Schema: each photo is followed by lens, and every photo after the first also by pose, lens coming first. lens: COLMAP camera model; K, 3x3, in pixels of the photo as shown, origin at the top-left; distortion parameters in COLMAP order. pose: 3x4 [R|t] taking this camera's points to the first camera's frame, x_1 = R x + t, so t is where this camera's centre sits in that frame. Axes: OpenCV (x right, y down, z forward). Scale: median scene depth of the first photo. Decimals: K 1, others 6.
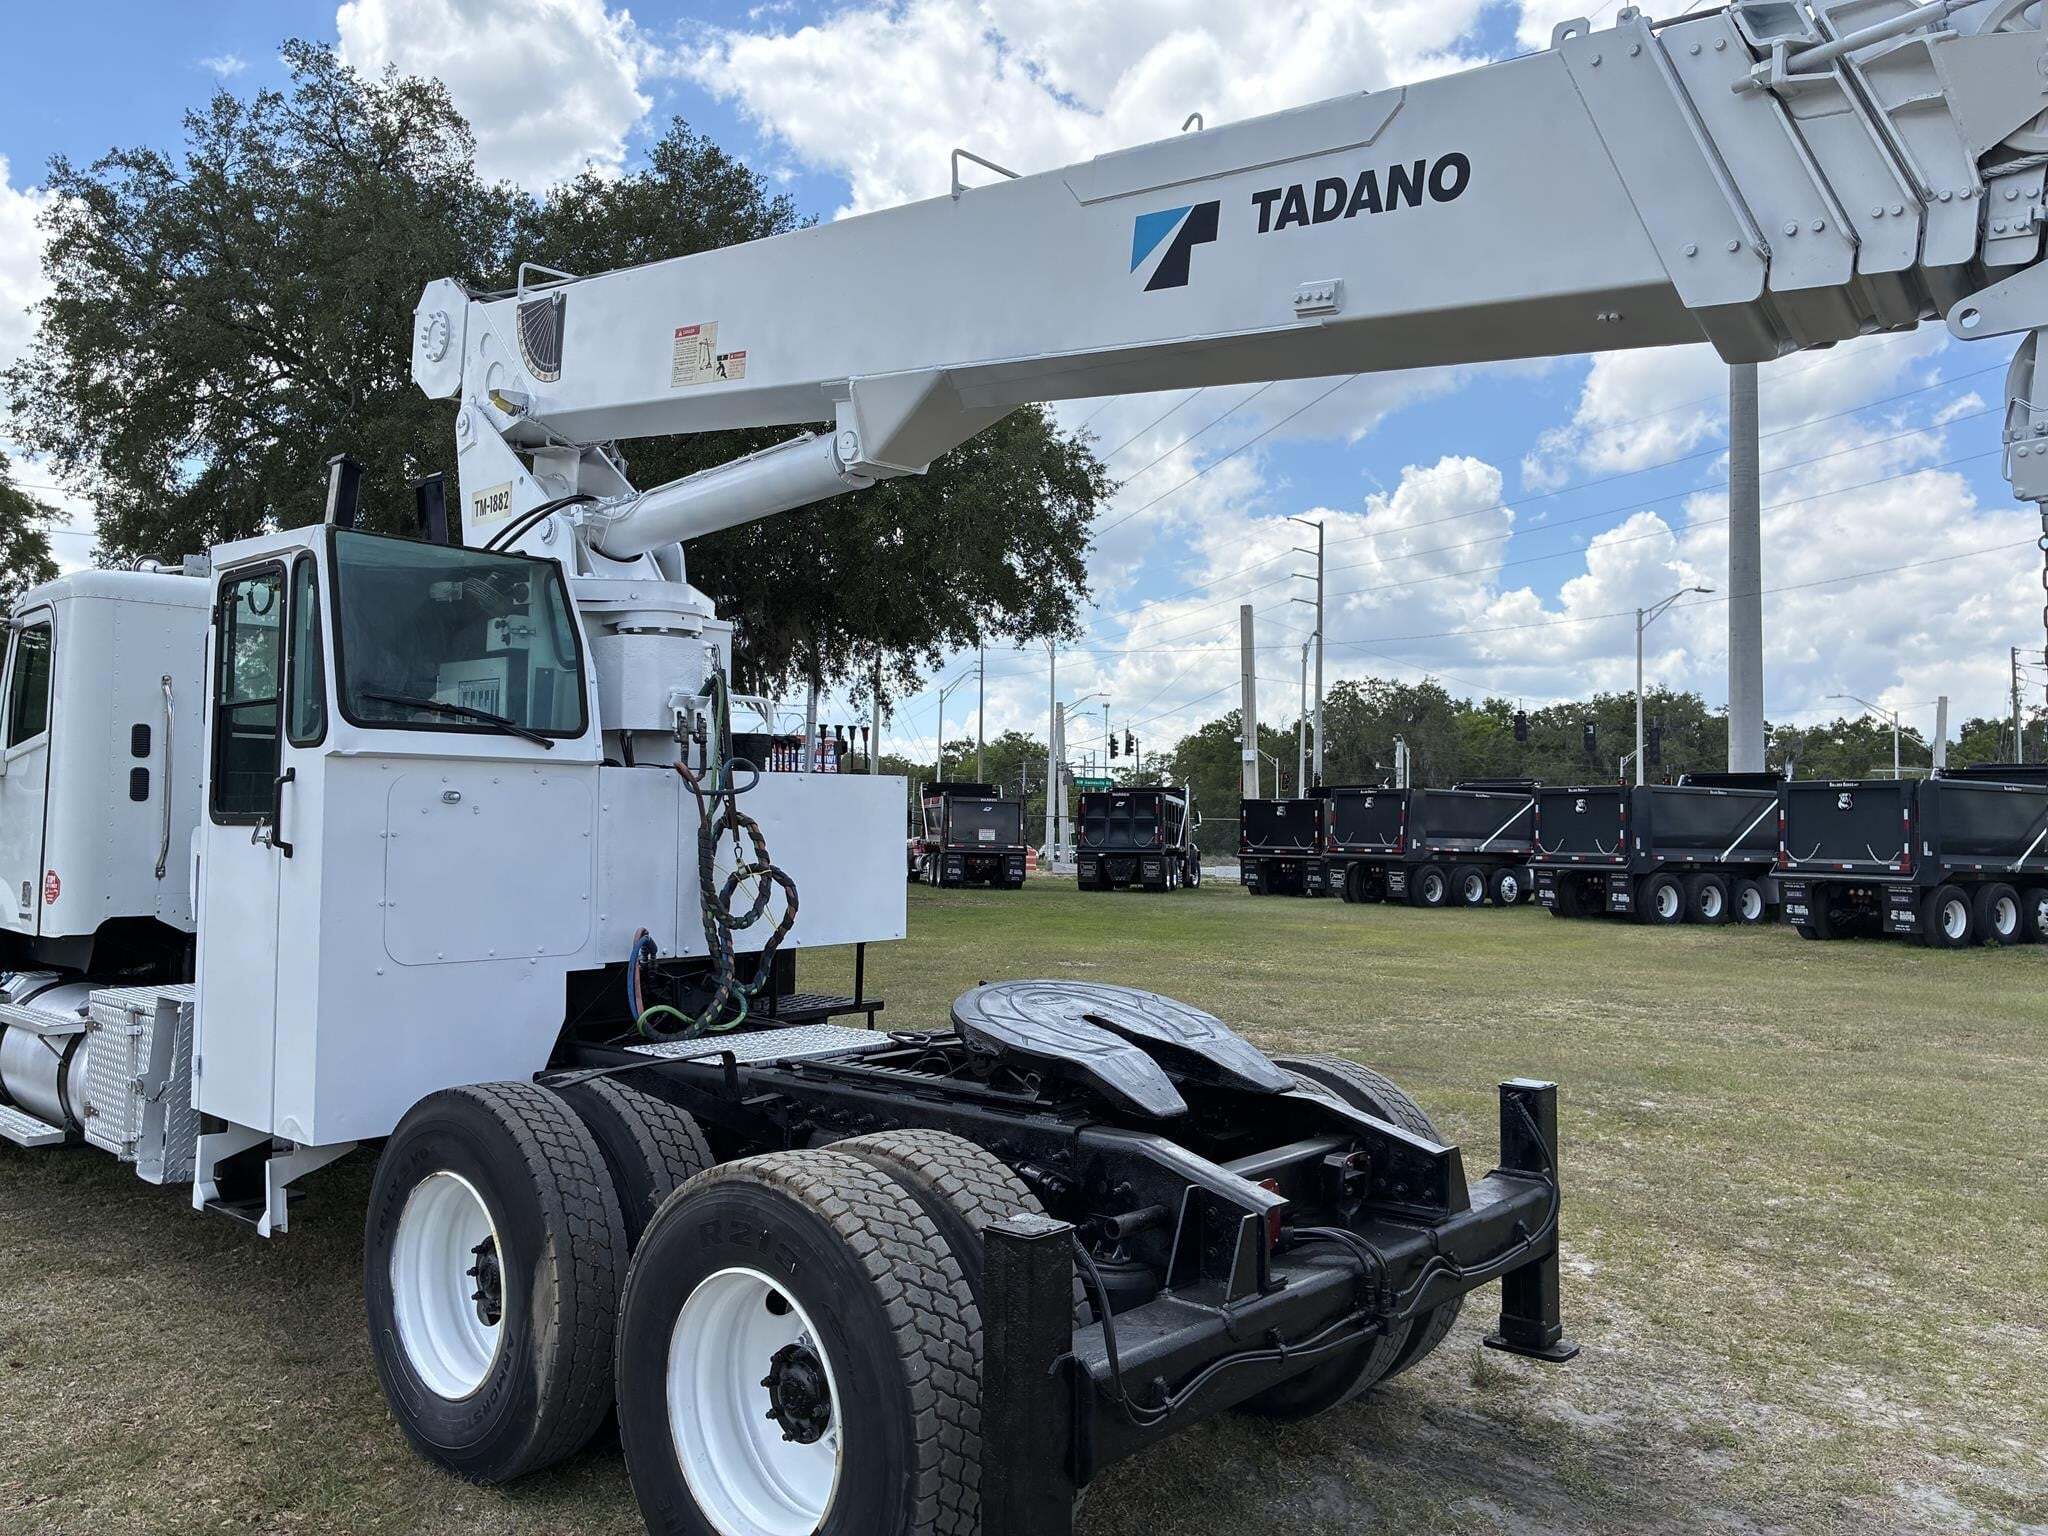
lens RADIAL K [[1603.4, 0, 1021.5], [0, 1603.4, 747.5], [0, 0, 1]] dist [0.038990, -0.056809]
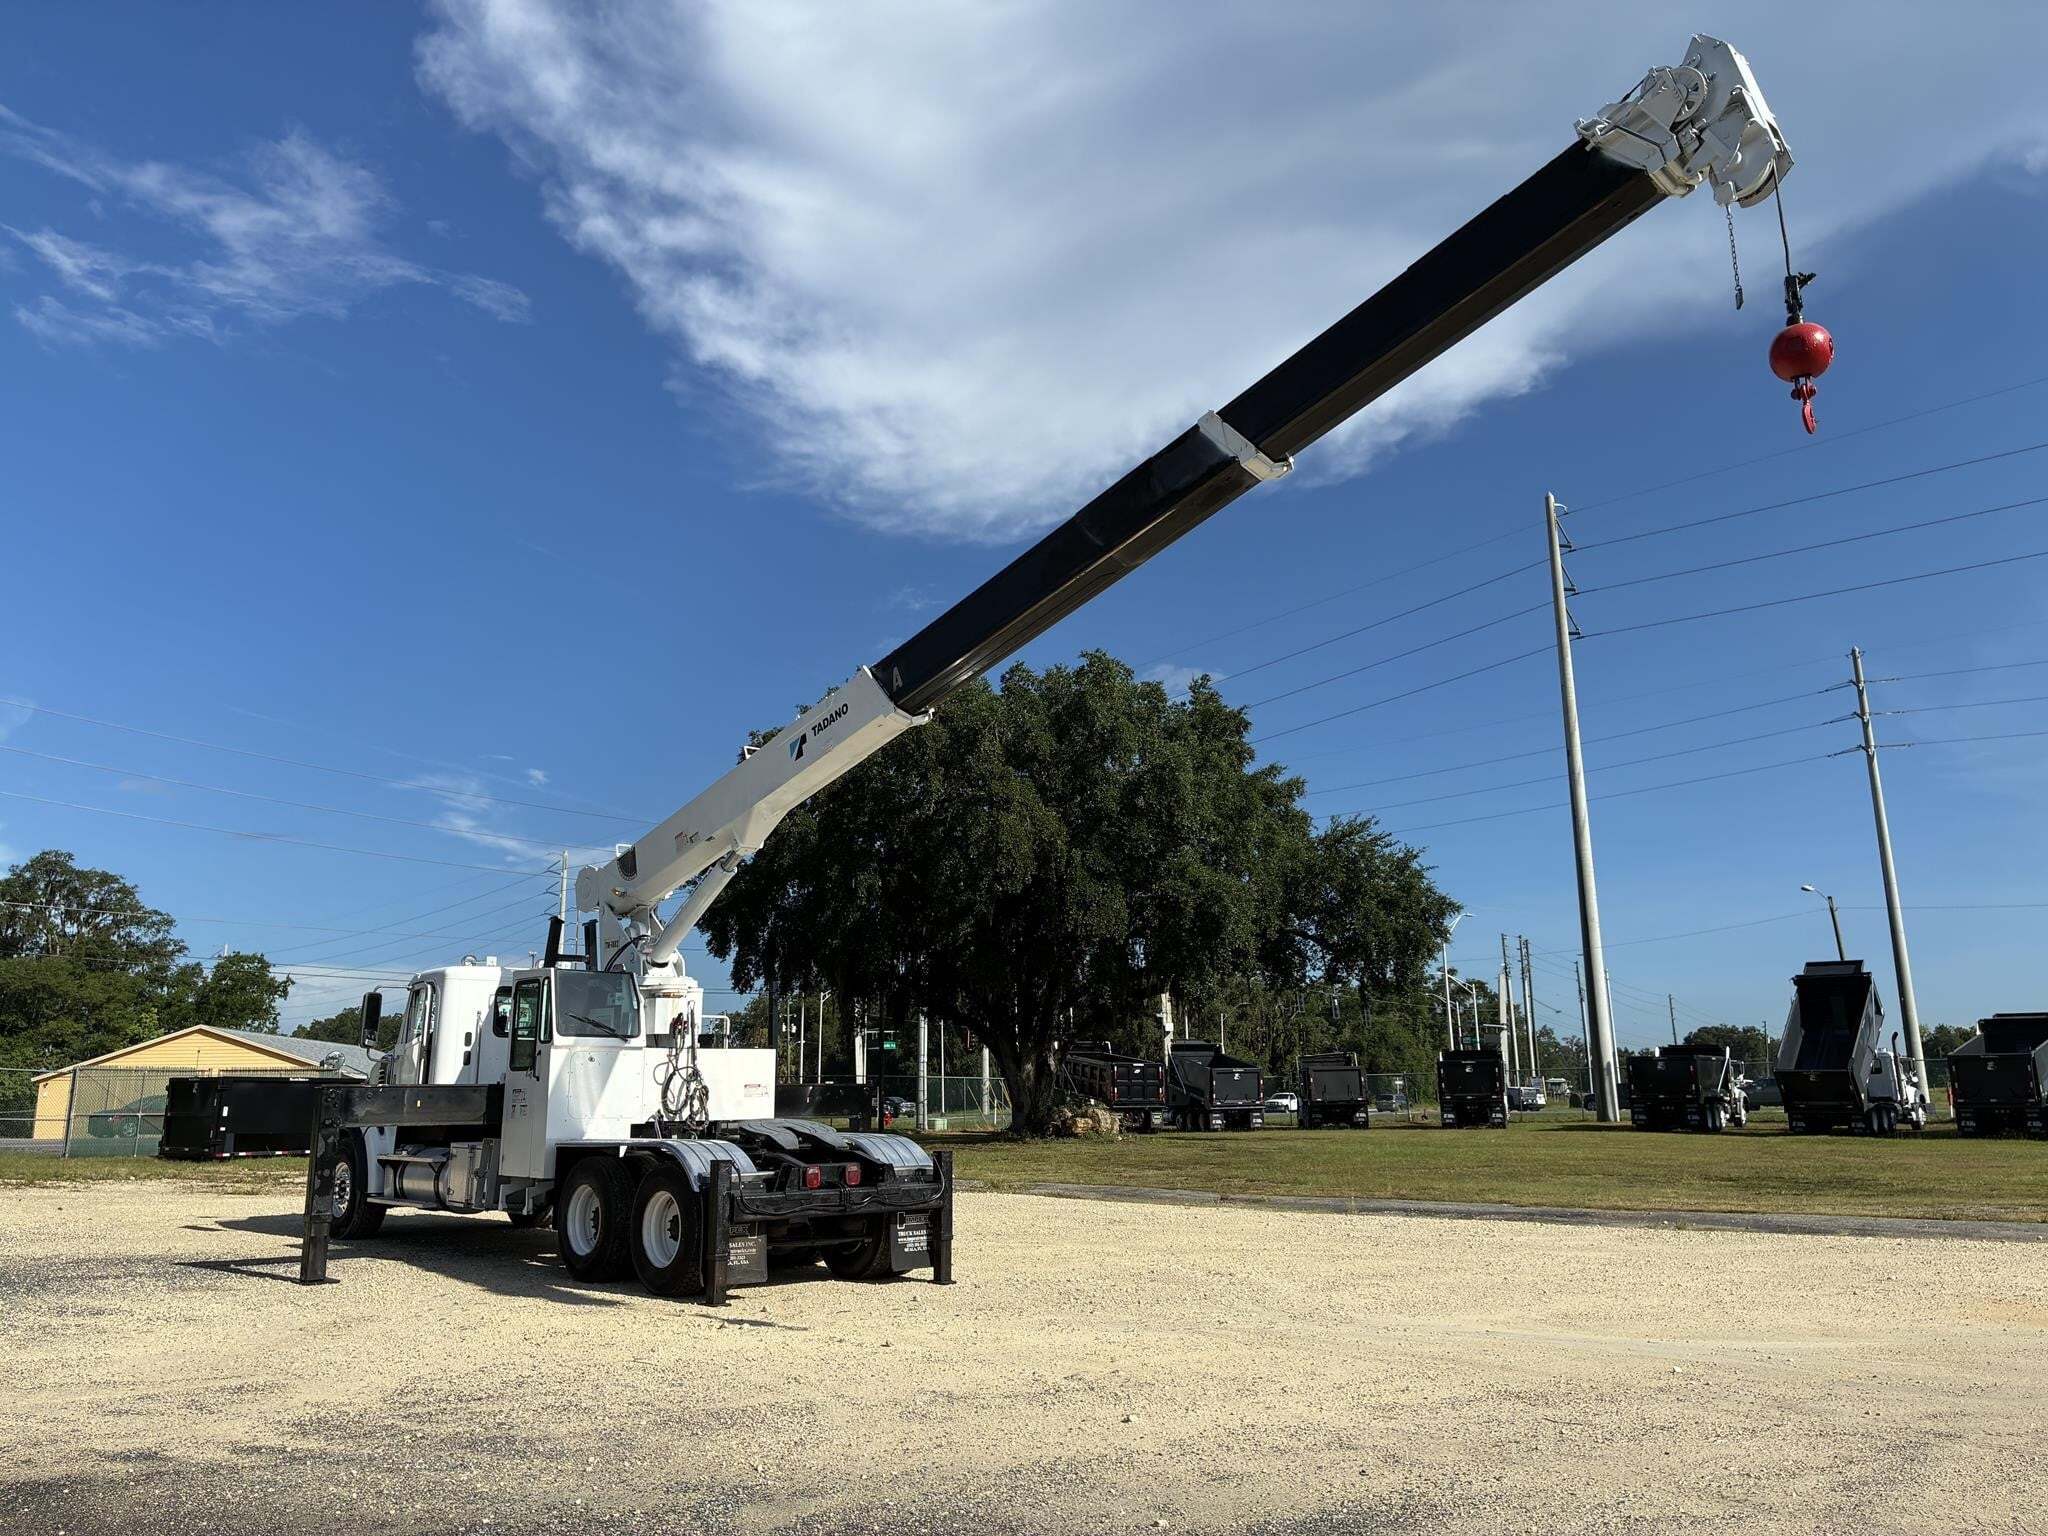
lens RADIAL K [[1603.4, 0, 1021.5], [0, 1603.4, 747.5], [0, 0, 1]] dist [0.038990, -0.056809]
pose [[0.995372, -0.031790, -0.090688, 0.144936], [0.016338, 0.985942, -0.166285, -0.006071], [0.094699, 0.164033, 0.981899, -0.387797]]
